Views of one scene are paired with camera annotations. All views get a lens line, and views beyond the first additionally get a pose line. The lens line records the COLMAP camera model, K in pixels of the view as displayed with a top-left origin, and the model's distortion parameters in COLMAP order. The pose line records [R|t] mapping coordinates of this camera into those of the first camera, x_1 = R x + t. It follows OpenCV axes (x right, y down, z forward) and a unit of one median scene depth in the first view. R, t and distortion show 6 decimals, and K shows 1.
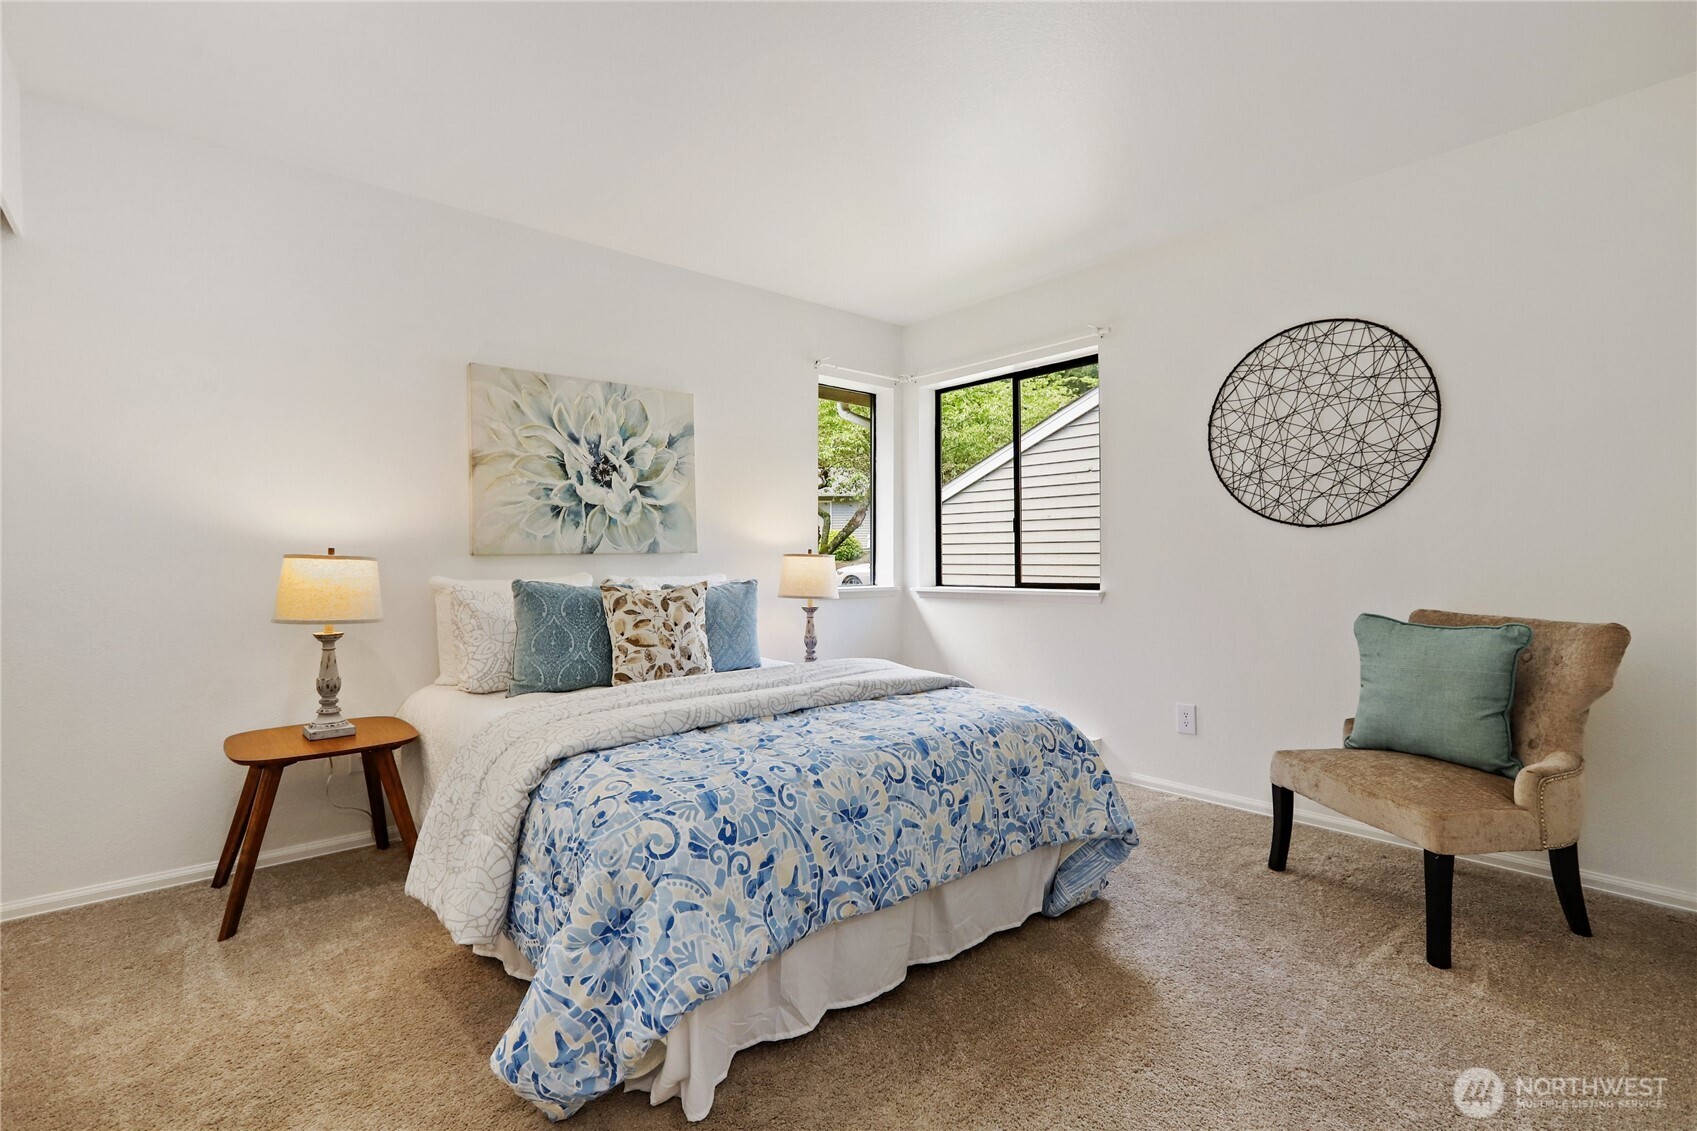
lens RADIAL K [[783.8, 0, 844.3], [0, 783.8, 564.9], [0, 0, 1]] dist [-0.010312, 0.005110]
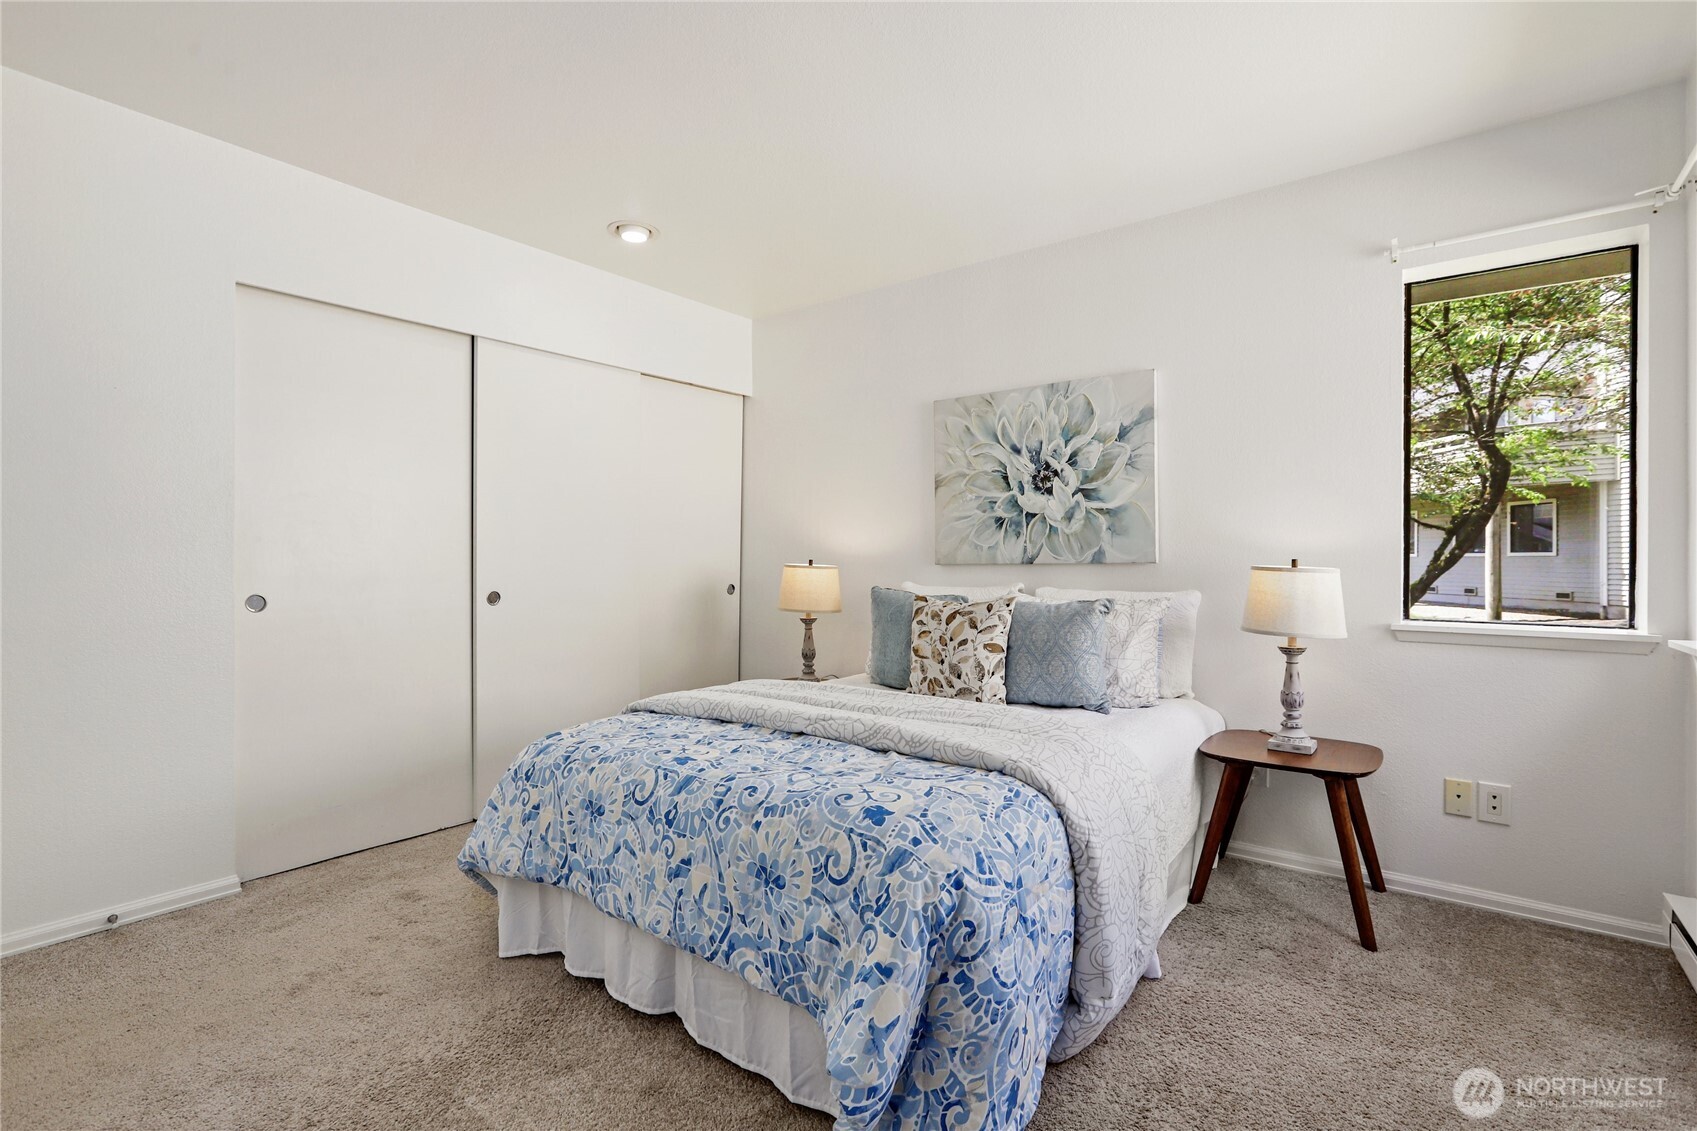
lens RADIAL K [[783.8, 0, 845.4], [0, 783.8, 559.2], [0, 0, 1]] dist [-0.010312, 0.005110]
pose [[0.195371, 0.005001, -0.980717, 0.602559], [-0.013545, 0.999905, 0.002401, -0.019607], [0.980636, 0.012814, 0.195420, 0.589929]]
